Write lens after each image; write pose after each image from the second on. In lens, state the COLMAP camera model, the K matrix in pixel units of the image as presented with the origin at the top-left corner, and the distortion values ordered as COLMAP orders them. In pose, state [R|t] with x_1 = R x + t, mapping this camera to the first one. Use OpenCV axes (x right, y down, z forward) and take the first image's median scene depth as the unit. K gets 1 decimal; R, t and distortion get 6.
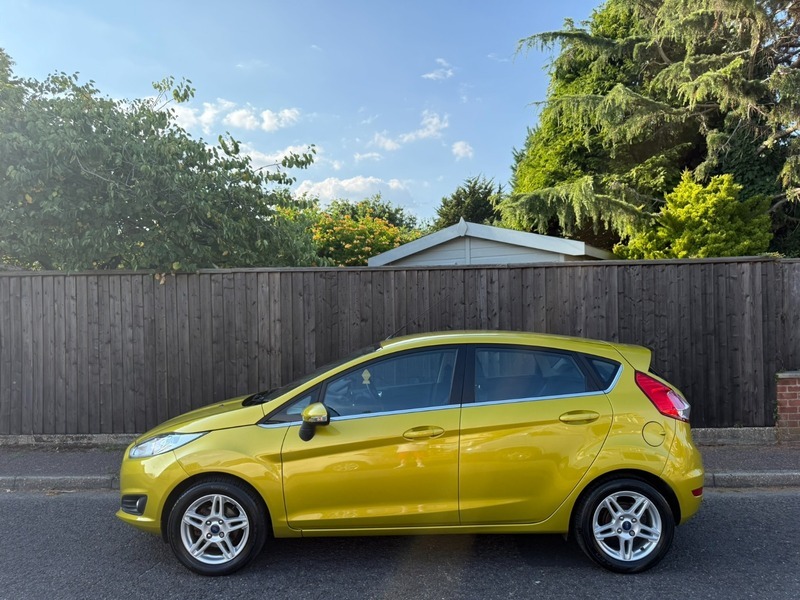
lens RADIAL K [[567.4, 0, 403.9], [0, 567.4, 307.3], [0, 0, 1]] dist [0.035778, -0.034723]
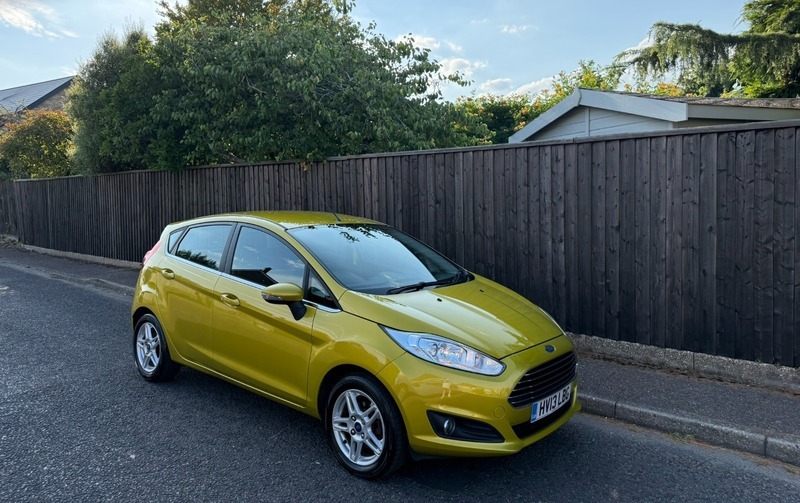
lens RADIAL K [[577.0, 0, 399.6], [0, 577.0, 208.1], [0, 0, 1]] dist [0.013914, -0.015096]
pose [[0.762889, 0.022568, -0.646136, 0.537857], [0.005030, 0.999153, 0.040836, -0.009315], [0.646510, -0.034403, 0.762129, 0.170713]]
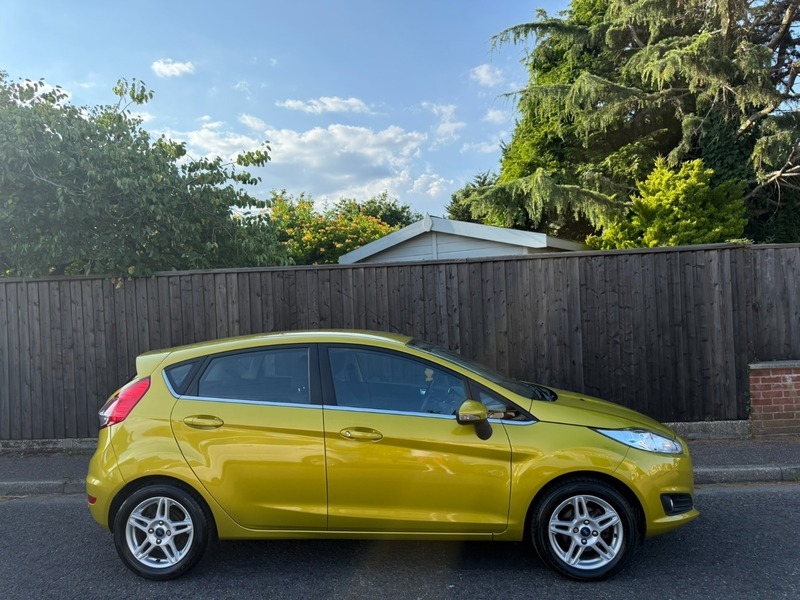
lens RADIAL K [[567.4, 0, 403.8], [0, 567.4, 304.6], [0, 0, 1]] dist [0.035778, -0.034723]
pose [[0.998990, -0.024780, -0.037473, 0.108737], [0.024703, 0.999692, -0.002509, 0.003105], [0.037524, 0.001580, 0.999294, 0.017385]]
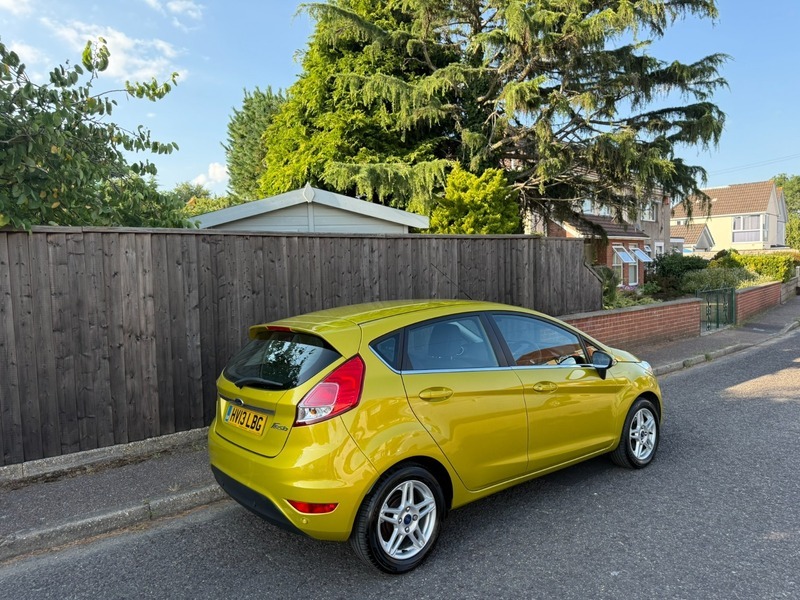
lens RADIAL K [[567.4, 0, 403.6], [0, 567.4, 305.5], [0, 0, 1]] dist [0.035778, -0.034723]
pose [[0.760816, -0.047352, 0.647238, -0.465009], [0.014323, 0.998317, 0.056200, -0.003231], [-0.648809, -0.033488, 0.760214, 0.179813]]
